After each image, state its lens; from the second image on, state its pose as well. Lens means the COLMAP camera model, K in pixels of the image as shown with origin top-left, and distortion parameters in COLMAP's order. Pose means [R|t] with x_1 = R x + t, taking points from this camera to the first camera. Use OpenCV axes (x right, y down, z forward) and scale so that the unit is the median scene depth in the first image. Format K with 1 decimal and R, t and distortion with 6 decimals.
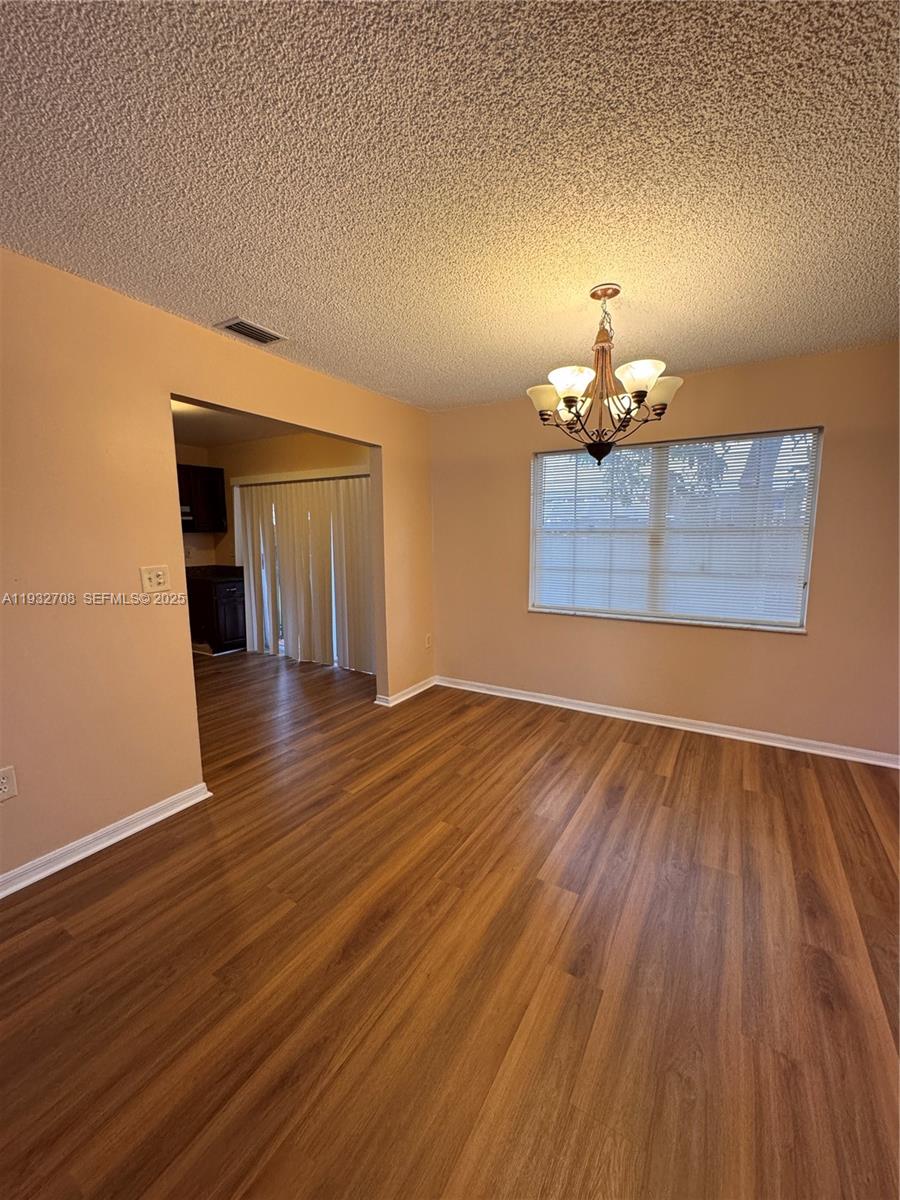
lens RADIAL K [[480.9, 0, 453.4], [0, 480.9, 597.2], [0, 0, 1]] dist [-0.003644, 0.000328]
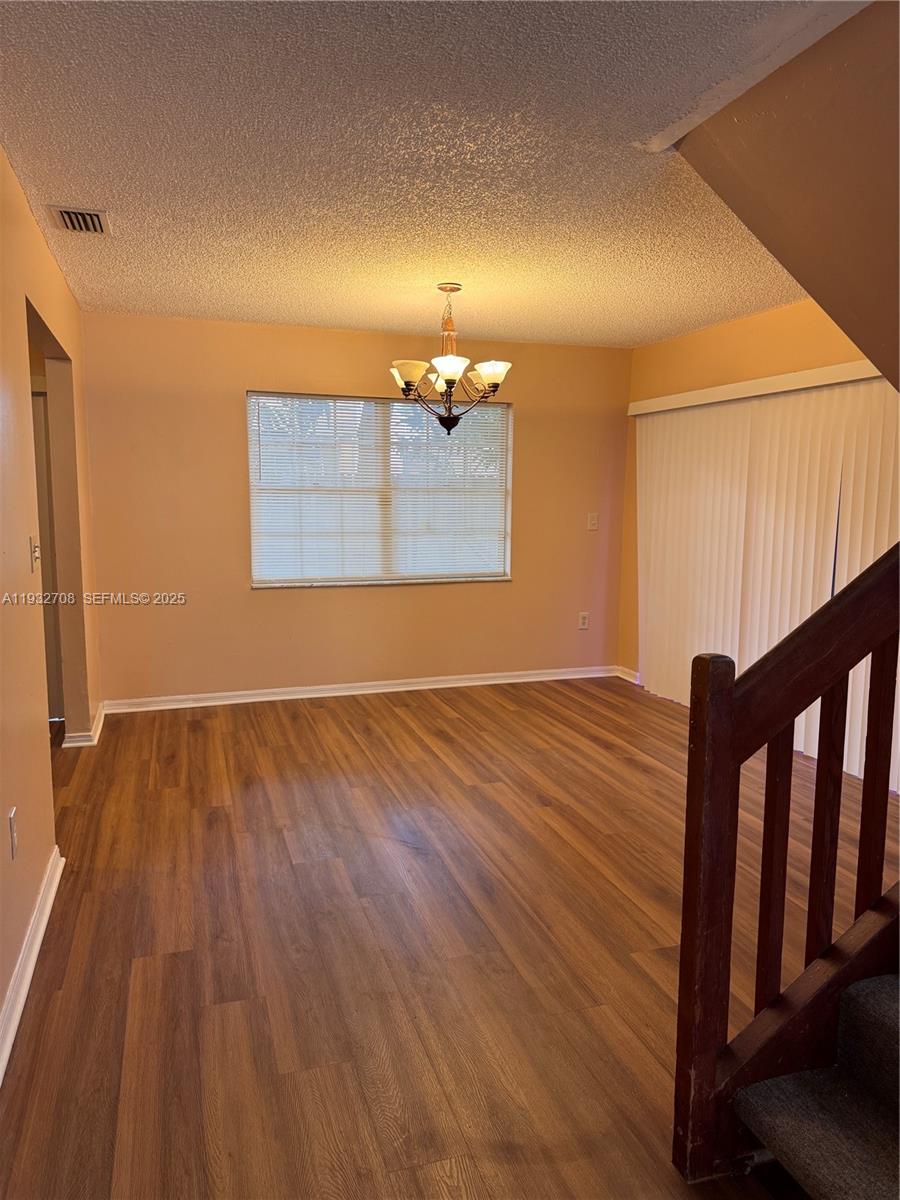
lens RADIAL K [[842.0, 0, 445.8], [0, 842.0, 601.2], [0, 0, 1]] dist [0.082274, -0.001548]
pose [[0.661387, -0.093588, 0.744183, -0.916110], [0.092652, 0.994780, 0.042760, 0.026534], [-0.744300, 0.040669, 0.666606, -0.244026]]
